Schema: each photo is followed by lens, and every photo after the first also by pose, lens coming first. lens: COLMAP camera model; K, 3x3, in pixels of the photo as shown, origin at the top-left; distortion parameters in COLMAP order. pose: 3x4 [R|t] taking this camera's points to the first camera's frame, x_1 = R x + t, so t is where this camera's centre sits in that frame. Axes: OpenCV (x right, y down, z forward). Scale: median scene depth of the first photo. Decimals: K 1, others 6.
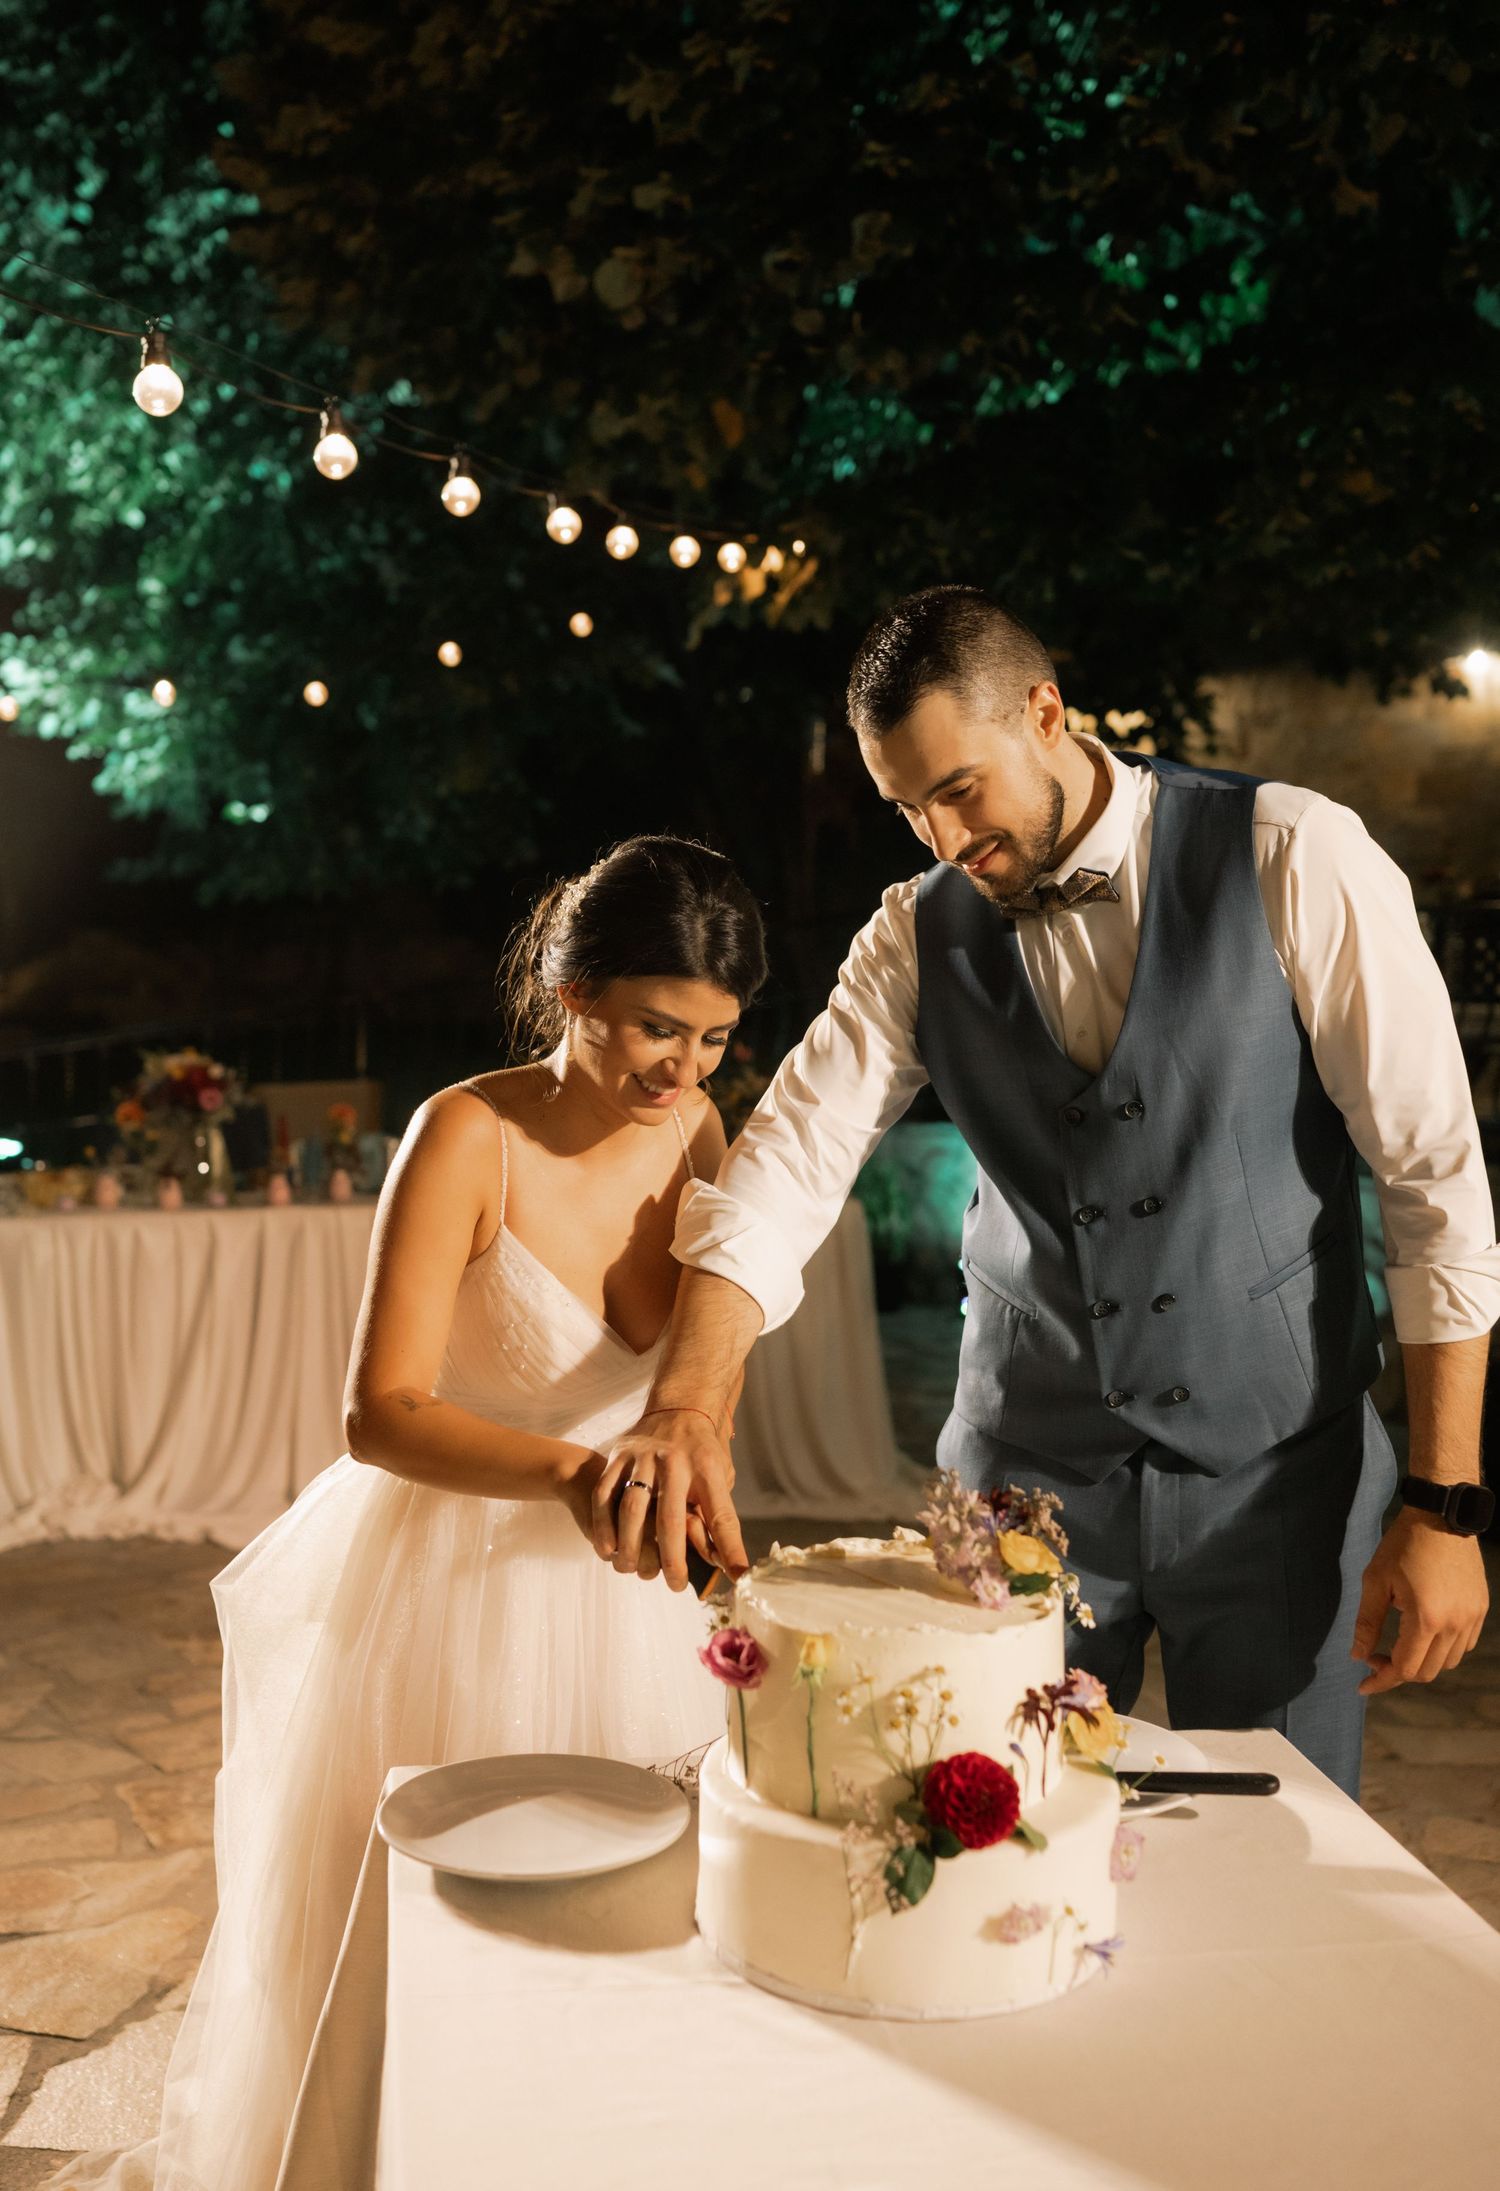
lens RADIAL K [[2309.8, 0, 701.9], [0, 2309.8, 1061.5], [0, 0, 1]] dist [0.001993, 0.014365]
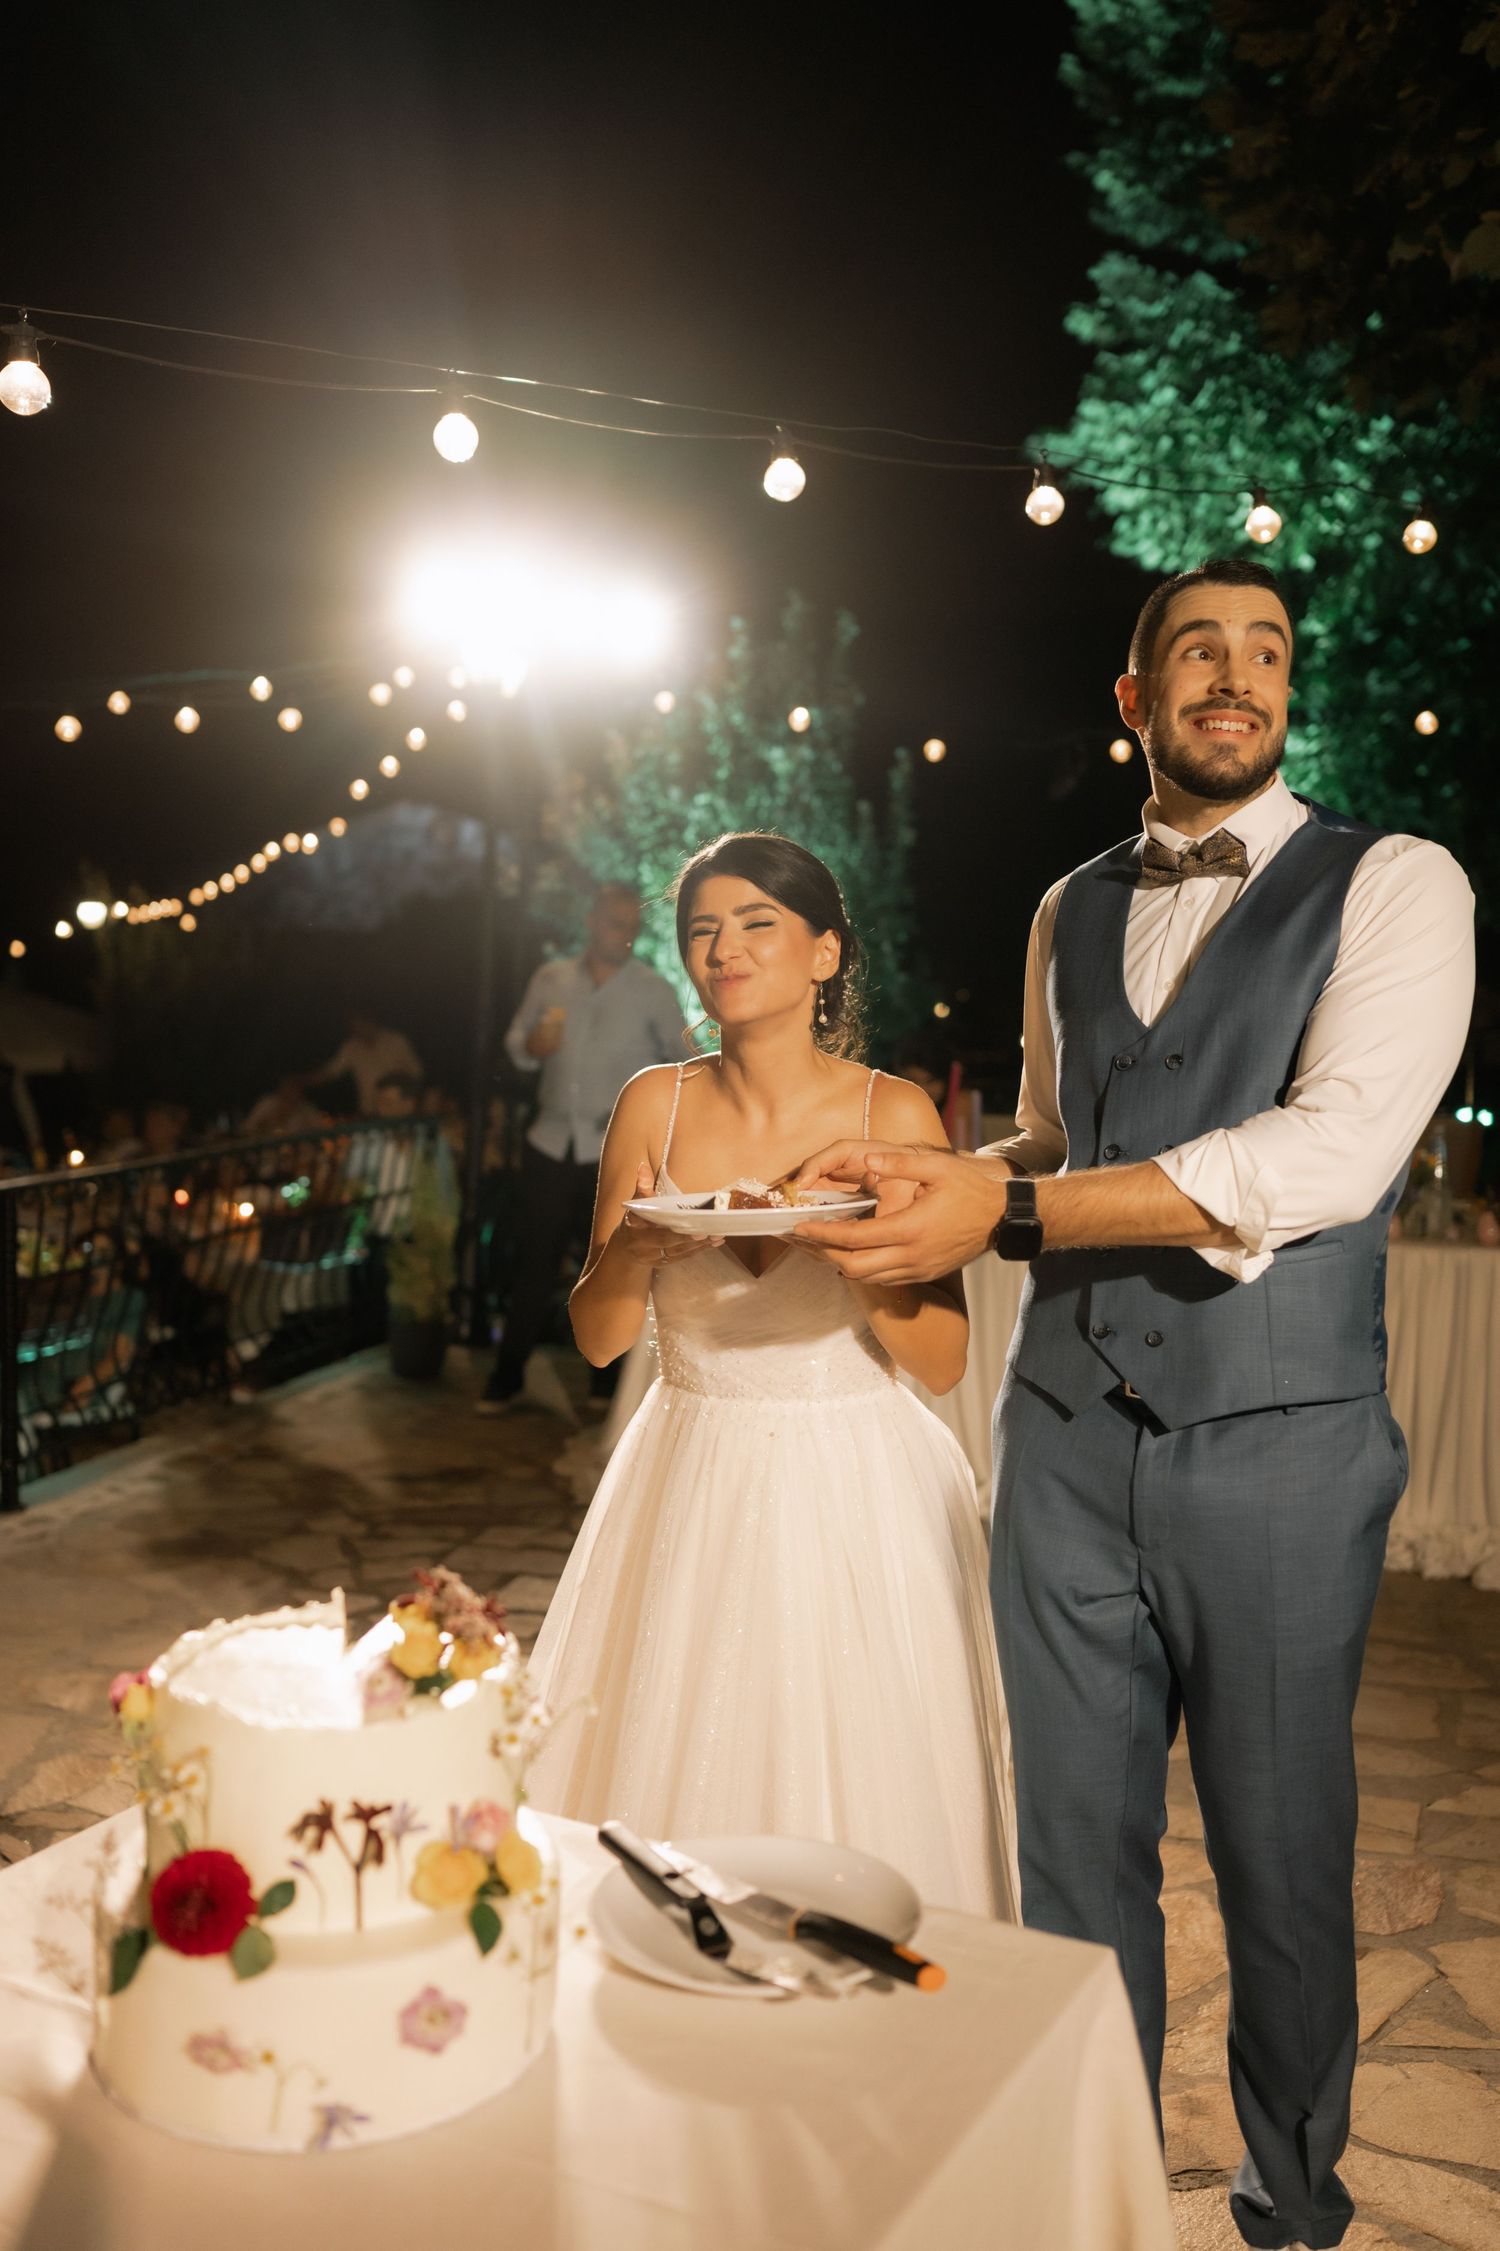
lens RADIAL K [[2142.9, 0, 758.8], [0, 2142.9, 1136.5], [0, 0, 1]] dist [-0.005841, 0.019404]
pose [[0.806973, 0.061325, -0.587396, 0.201781], [-0.047823, 0.998113, 0.038505, -0.005241], [0.588649, -0.002981, 0.808383, 0.118359]]
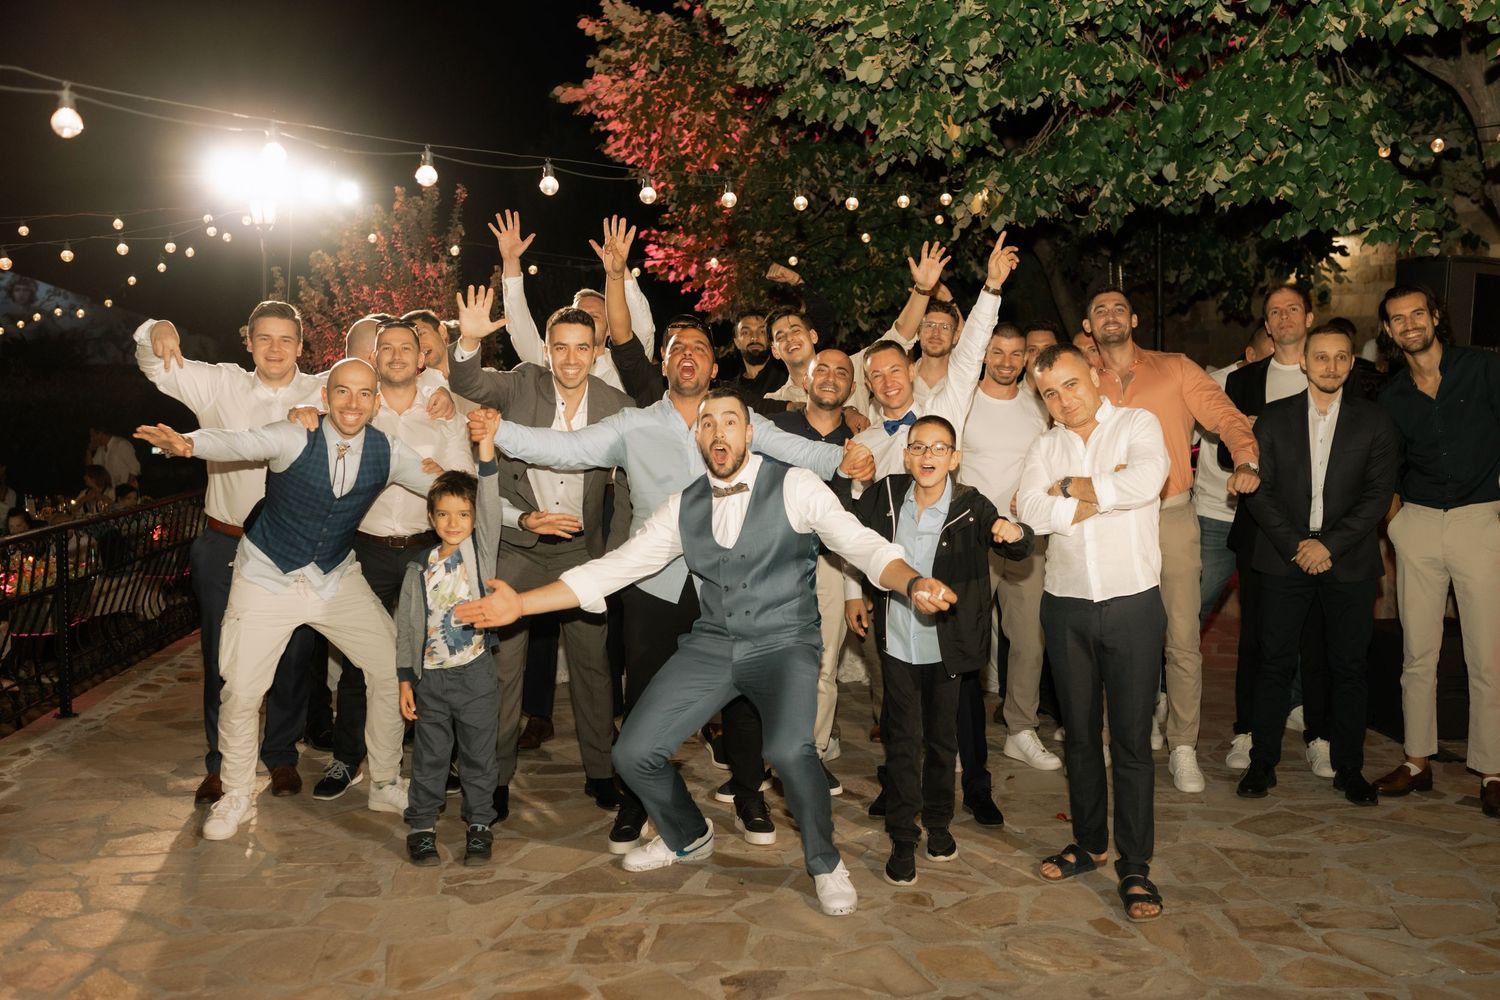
lens RADIAL K [[1465.8, 0, 774.9], [0, 1465.8, 499.7], [0, 0, 1]] dist [-0.001584, 0.010005]
pose [[0.963138, 0.027424, -0.267606, 0.195107], [-0.020975, 0.999417, 0.026927, 0.006806], [0.268189, -0.020321, 0.963152, -0.226559]]
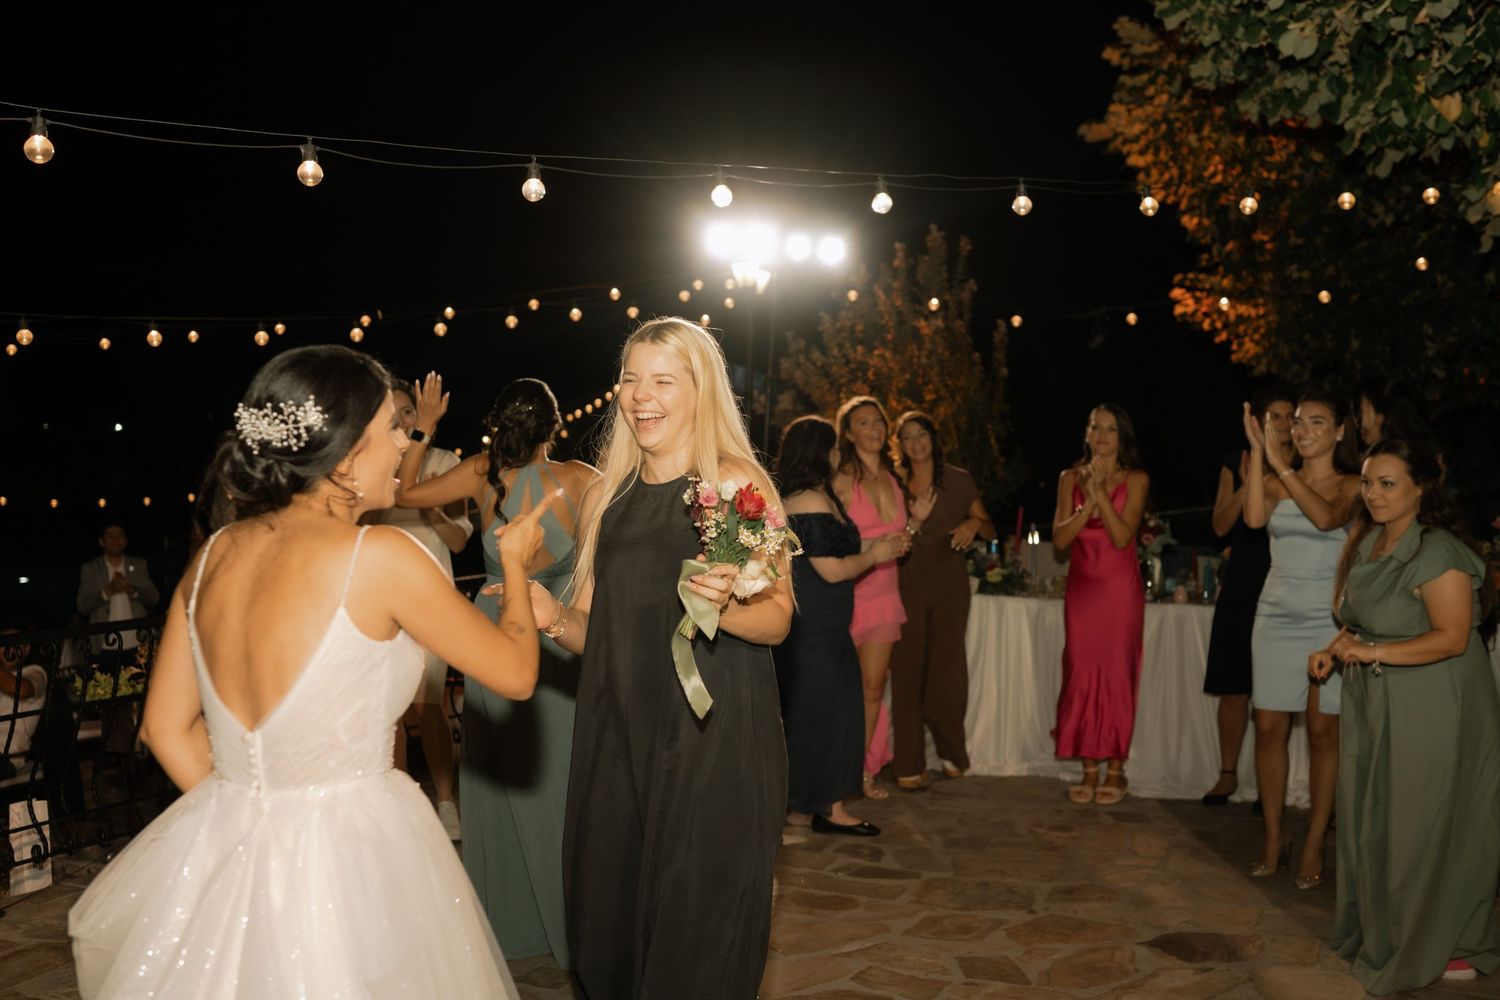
lens RADIAL K [[1477.5, 0, 746.4], [0, 1477.5, 503.2], [0, 0, 1]] dist [-0.000042, 0.002580]
pose [[0.723472, 0.024314, -0.689925, 0.333619], [-0.040488, 0.999154, -0.007245, 0.009386], [0.689165, 0.033175, 0.723845, -0.011263]]
